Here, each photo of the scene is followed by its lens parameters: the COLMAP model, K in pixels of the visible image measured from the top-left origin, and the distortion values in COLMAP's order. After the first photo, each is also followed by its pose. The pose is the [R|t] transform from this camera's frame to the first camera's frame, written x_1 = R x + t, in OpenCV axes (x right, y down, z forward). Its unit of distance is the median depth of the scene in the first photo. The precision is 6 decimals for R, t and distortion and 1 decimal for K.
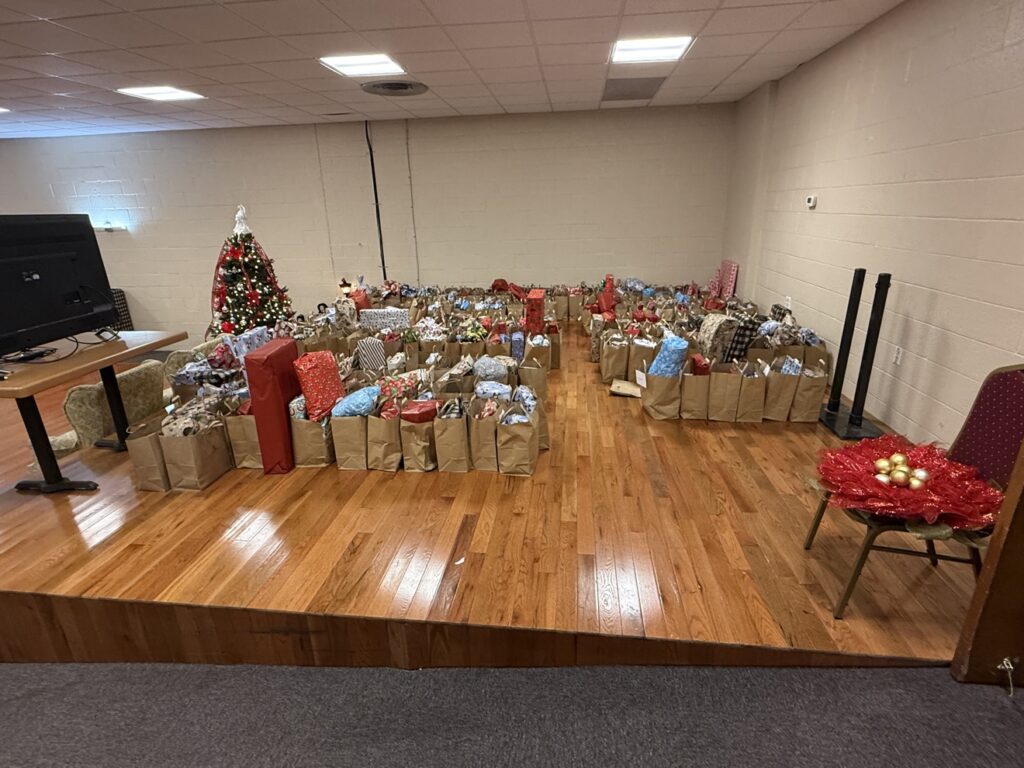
lens RADIAL K [[525.1, 0, 510.3], [0, 525.1, 388.1], [0, 0, 1]] dist [0.002202, -0.001225]
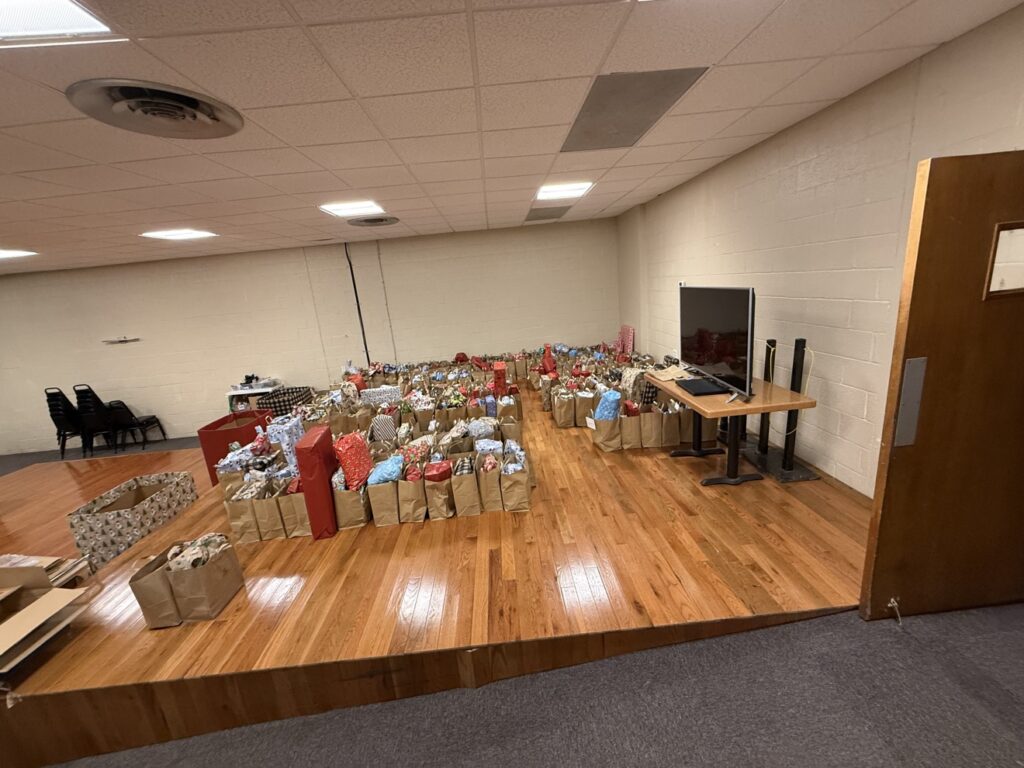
lens RADIAL K [[411.6, 0, 510.1], [0, 411.6, 385.5], [0, 0, 1]] dist [-0.001189, 0.000864]
pose [[0.984635, -0.102453, 0.141413, -0.115021], [0.115498, 0.989461, -0.087333, -0.053631], [-0.130975, 0.102324, 0.986091, -0.036252]]
